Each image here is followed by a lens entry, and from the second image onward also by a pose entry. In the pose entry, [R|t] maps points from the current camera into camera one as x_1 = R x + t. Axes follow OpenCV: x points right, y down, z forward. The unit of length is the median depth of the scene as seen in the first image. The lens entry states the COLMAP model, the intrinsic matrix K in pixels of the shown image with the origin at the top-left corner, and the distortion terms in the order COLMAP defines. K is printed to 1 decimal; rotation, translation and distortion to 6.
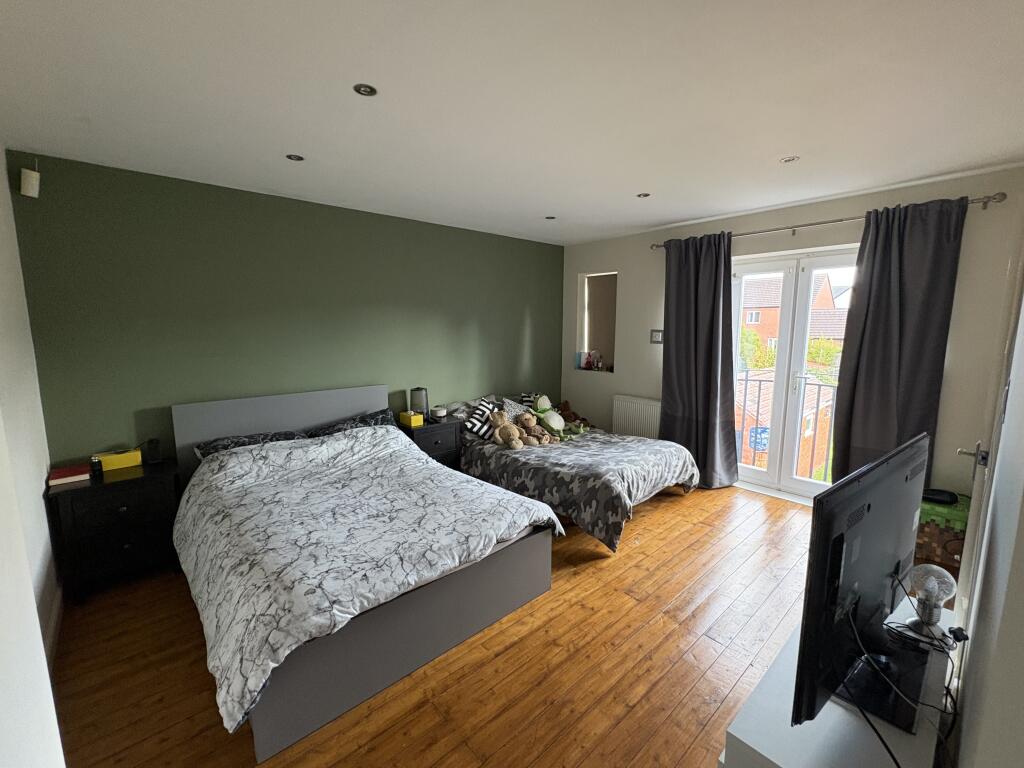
lens RADIAL K [[428.7, 0, 512.0], [0, 428.7, 384.0], [0, 0, 1]] dist [-0.000948, 0.000021]
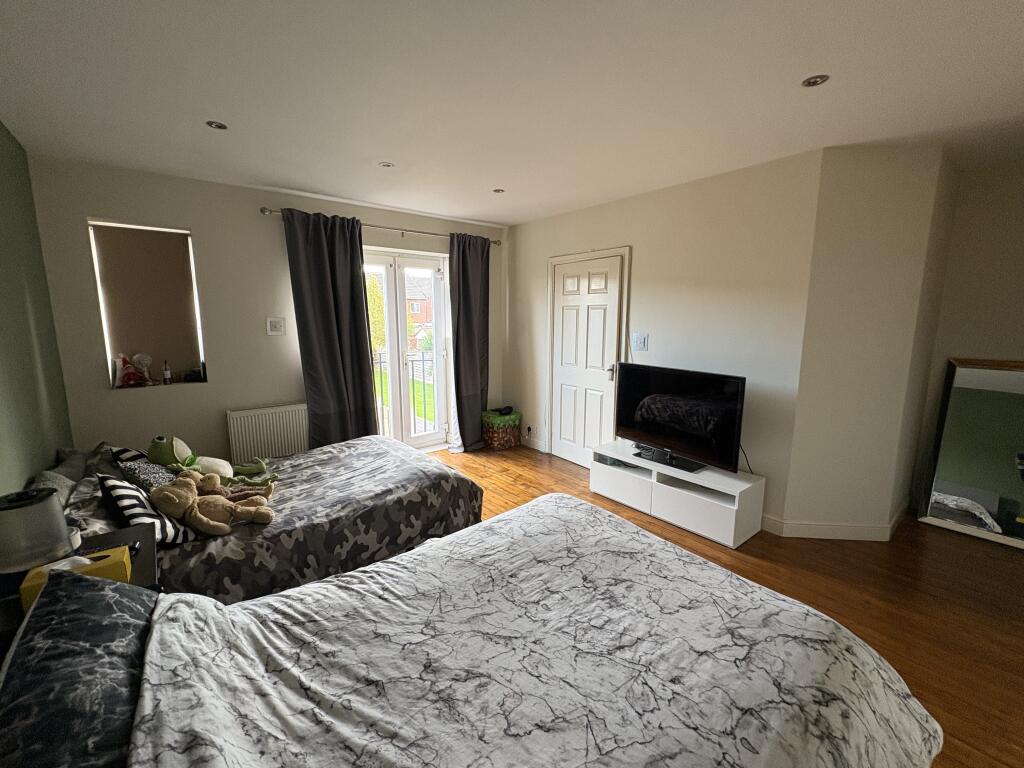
lens RADIAL K [[428.7, 0, 512.0], [0, 428.7, 384.0], [0, 0, 1]] dist [-0.000948, 0.000021]
pose [[0.052523, -0.157168, 0.986174, -0.557084], [0.136450, 0.979405, 0.148822, -0.079114], [-0.989254, 0.126747, 0.072887, 0.644625]]
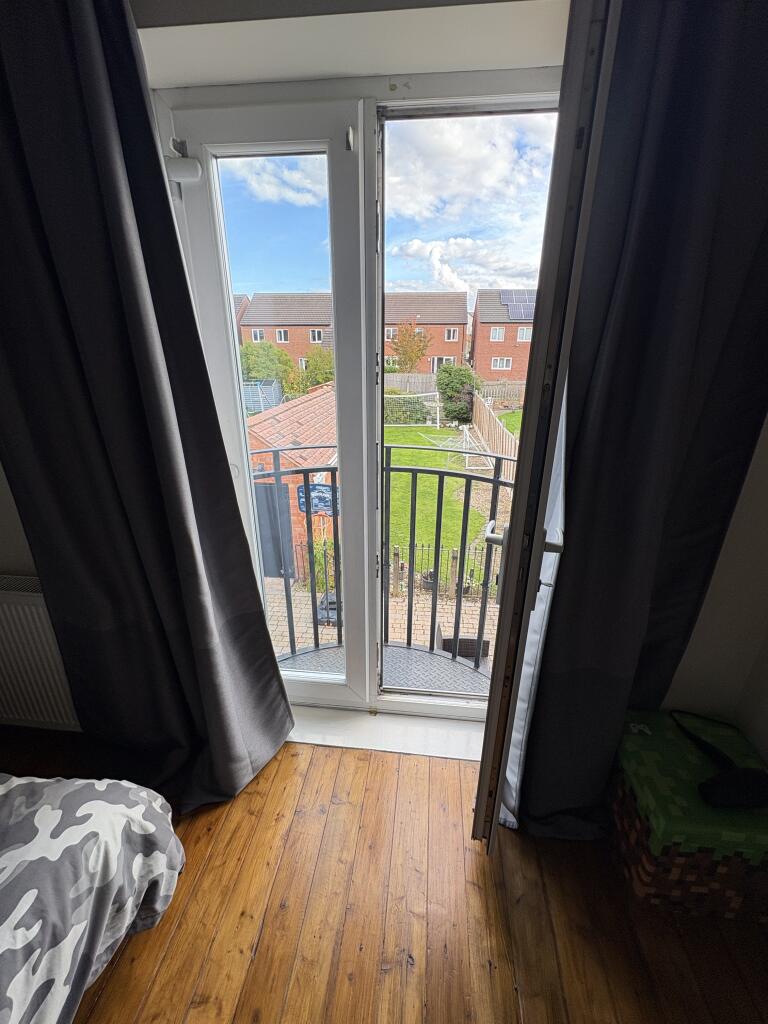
lens RADIAL K [[431.9, 0, 400.3], [0, 431.9, 516.3], [0, 0, 1]] dist [-0.000643, -0.000134]
pose [[0.730239, -0.240407, 0.639497, 0.426760], [0.080754, 0.959854, 0.268626, -0.091831], [-0.678402, -0.144519, 0.720336, 0.729231]]
